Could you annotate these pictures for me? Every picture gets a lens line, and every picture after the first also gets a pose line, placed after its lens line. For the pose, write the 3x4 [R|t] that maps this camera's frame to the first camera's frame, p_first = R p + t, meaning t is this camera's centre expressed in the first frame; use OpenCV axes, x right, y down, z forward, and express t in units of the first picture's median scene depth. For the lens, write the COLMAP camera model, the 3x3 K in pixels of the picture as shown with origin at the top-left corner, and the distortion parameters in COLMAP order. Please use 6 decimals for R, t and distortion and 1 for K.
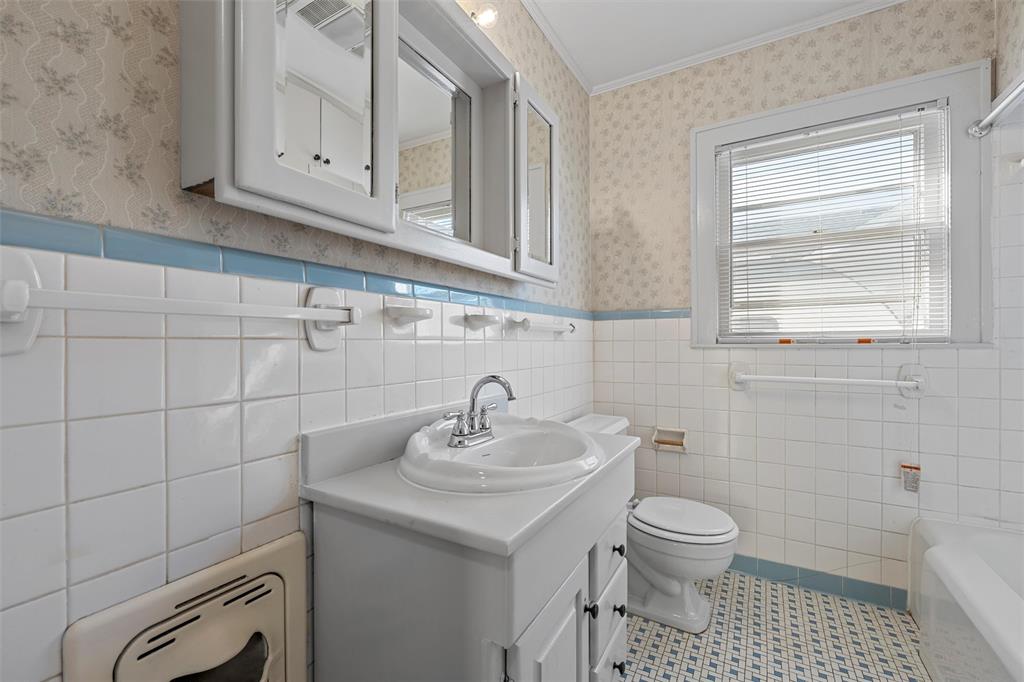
lens RADIAL K [[421.1, 0, 515.4], [0, 421.1, 343.0], [0, 0, 1]] dist [-0.001516, 0.000251]
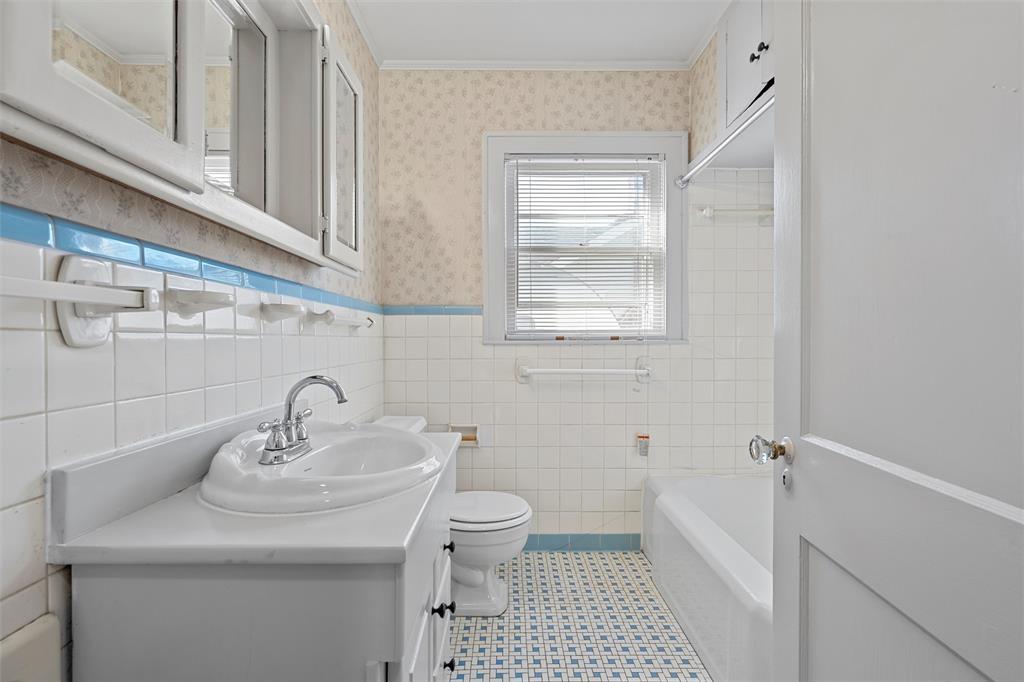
lens RADIAL K [[457.4, 0, 509.5], [0, 457.4, 341.4], [0, 0, 1]] dist [0.000586, -0.000318]
pose [[0.866871, 0.001243, 0.498530, -0.113020], [-0.002747, 0.999994, 0.002283, 0.002580], [-0.498524, -0.003348, 0.866869, -0.003046]]
